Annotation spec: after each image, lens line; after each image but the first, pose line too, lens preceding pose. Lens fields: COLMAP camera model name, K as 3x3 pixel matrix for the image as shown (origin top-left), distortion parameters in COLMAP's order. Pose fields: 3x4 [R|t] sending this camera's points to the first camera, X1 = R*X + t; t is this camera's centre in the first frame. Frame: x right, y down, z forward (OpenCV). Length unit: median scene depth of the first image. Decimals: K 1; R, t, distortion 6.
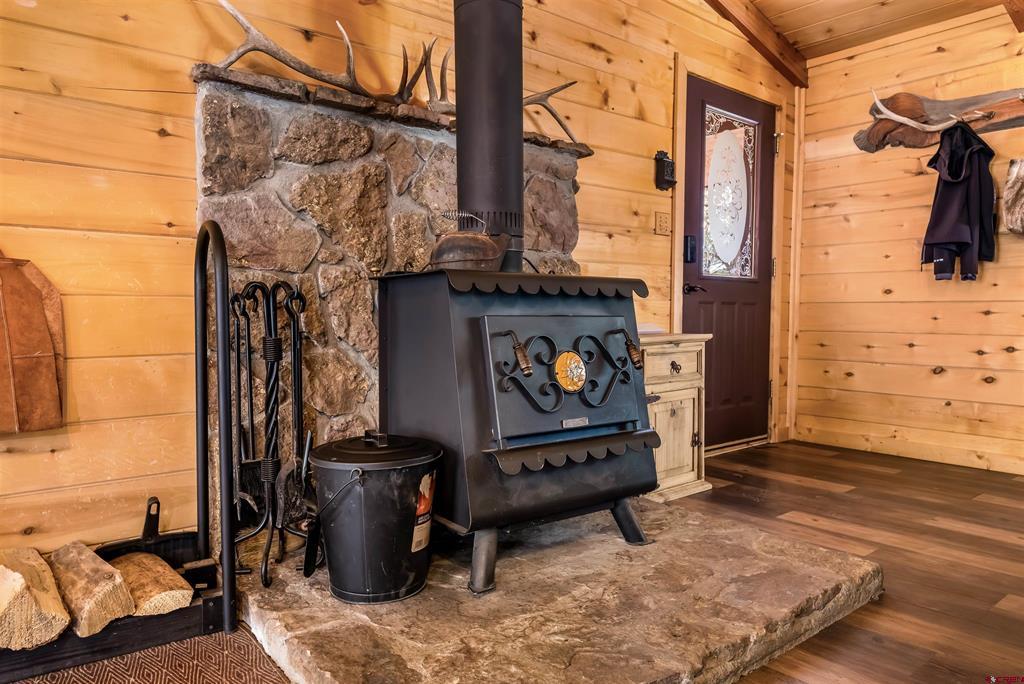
lens RADIAL K [[698.4, 0, 512.0], [0, 698.4, 342.0], [0, 0, 1]] dist [0.018190, 0.000314]
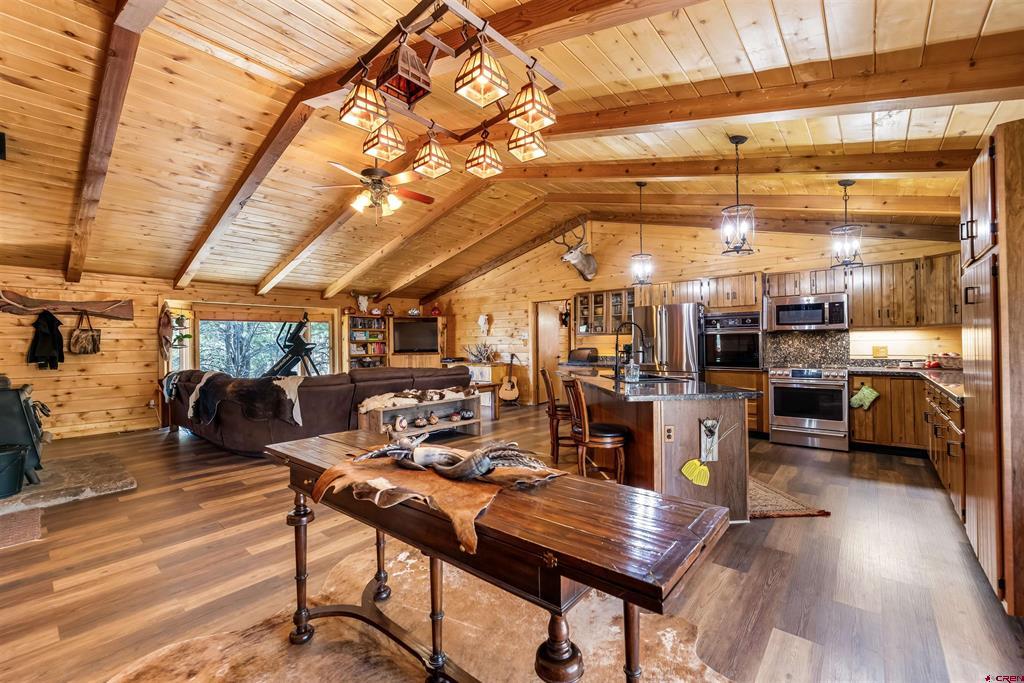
lens RADIAL K [[417.2, 0, 507.9], [0, 417.2, 343.1], [0, 0, 1]] dist [0.002755, -0.005590]
pose [[-0.160757, 0.001545, 0.986993, -1.459479], [0.052250, 0.998610, 0.006947, -0.131446], [-0.985610, 0.052687, -0.160615, -0.567559]]
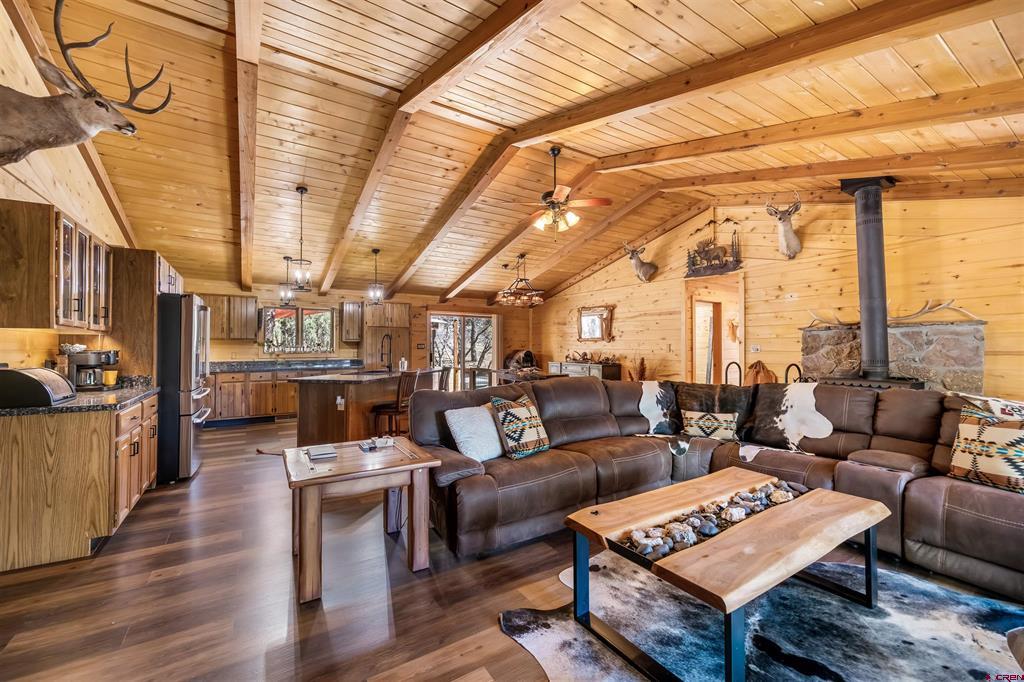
lens RADIAL K [[413.5, 0, 512.0], [0, 413.5, 341.0], [0, 0, 1]] dist [0.001478, 0.000108]
pose [[-0.125490, -0.015361, -0.991976, 1.612194], [-0.039577, 0.999162, -0.010466, -0.139065], [0.991305, 0.037946, -0.125993, -0.327638]]
